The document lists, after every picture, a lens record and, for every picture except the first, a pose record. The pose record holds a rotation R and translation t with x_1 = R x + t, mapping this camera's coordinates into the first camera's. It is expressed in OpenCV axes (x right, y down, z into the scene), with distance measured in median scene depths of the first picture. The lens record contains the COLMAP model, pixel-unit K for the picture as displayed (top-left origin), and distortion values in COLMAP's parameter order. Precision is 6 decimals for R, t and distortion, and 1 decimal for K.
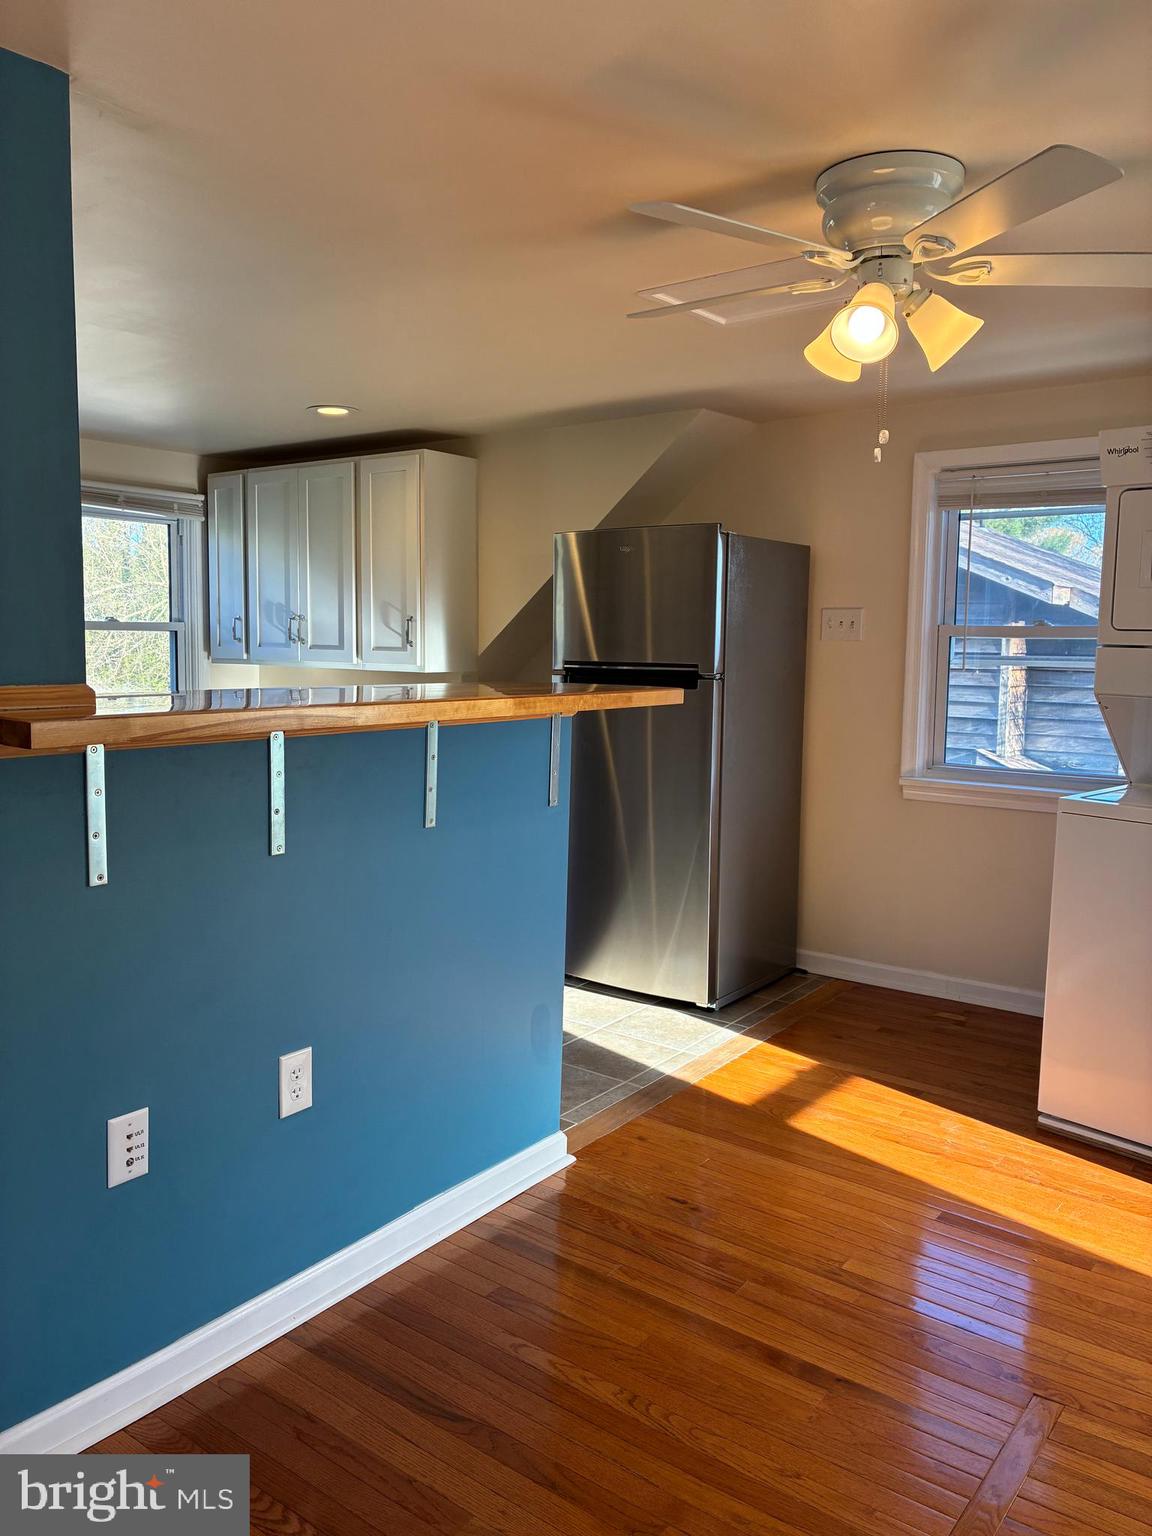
lens RADIAL K [[1164.1, 0, 575.4], [0, 1164.1, 760.9], [0, 0, 1]] dist [0.007192, -0.004906]
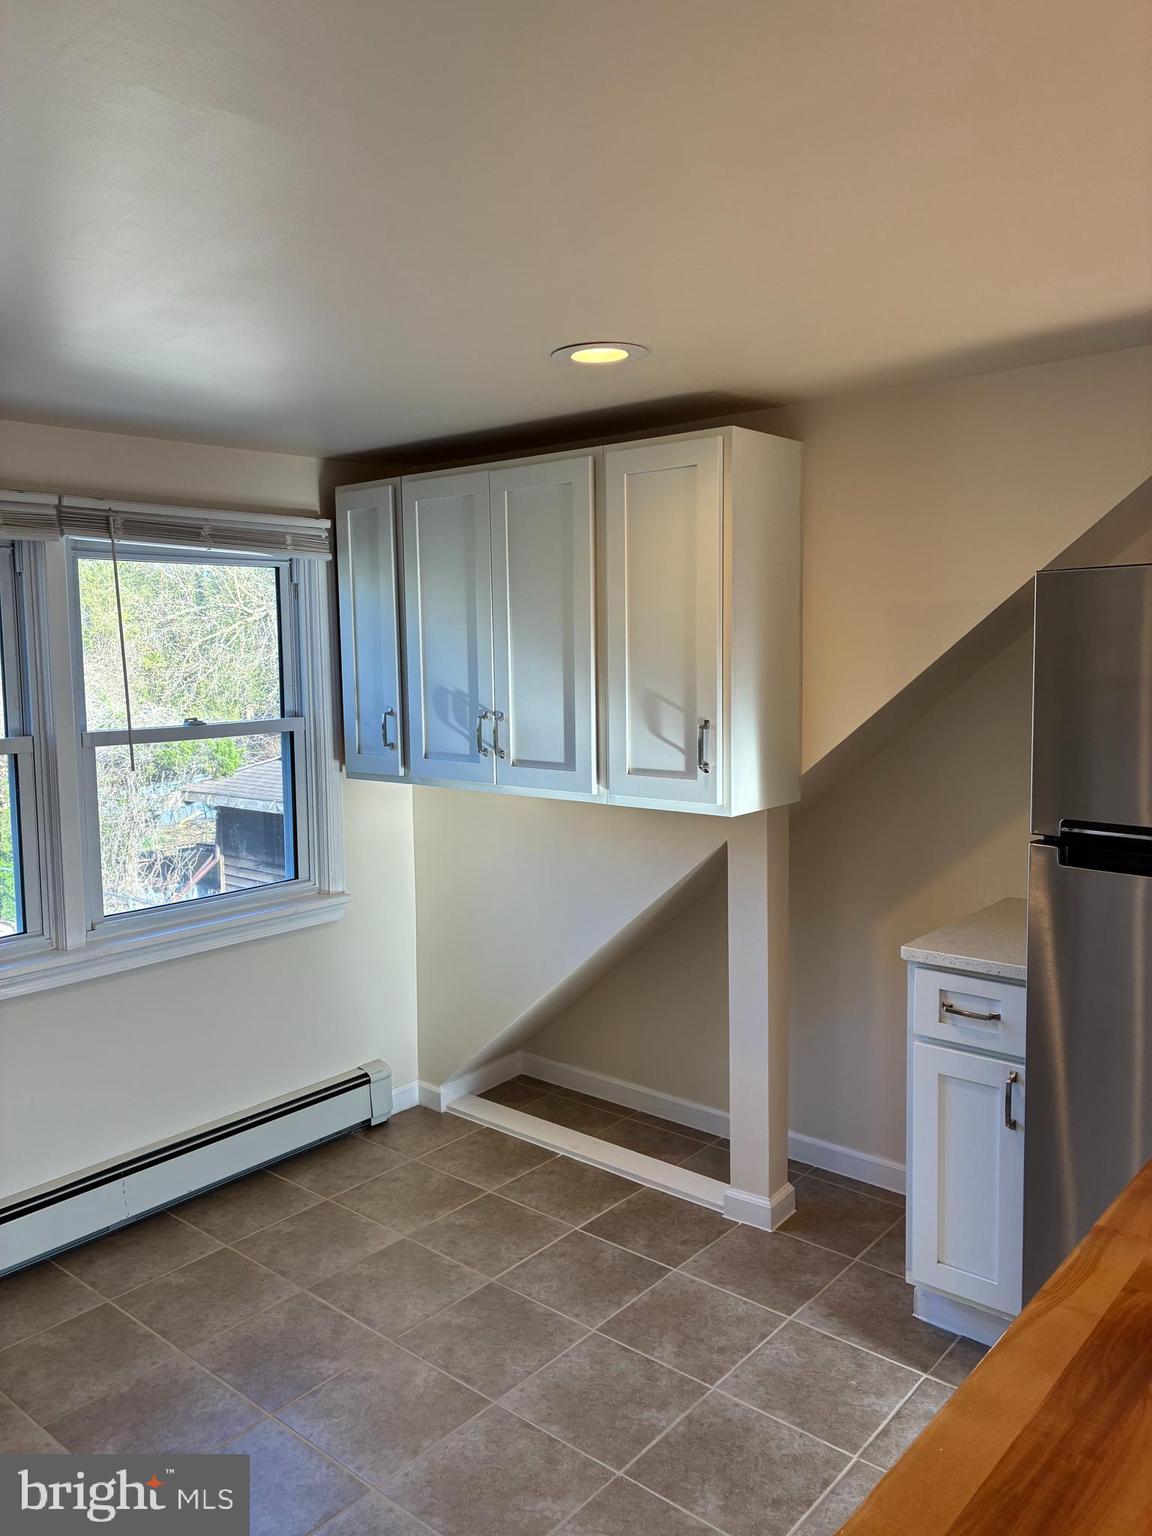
lens RADIAL K [[1164.1, 0, 575.2], [0, 1164.1, 769.4], [0, 0, 1]] dist [0.007192, -0.004906]
pose [[0.998000, -0.023481, -0.058691, -0.153201], [0.023659, 0.999717, 0.002341, -0.091153], [0.058619, -0.003725, 0.998273, 0.375656]]
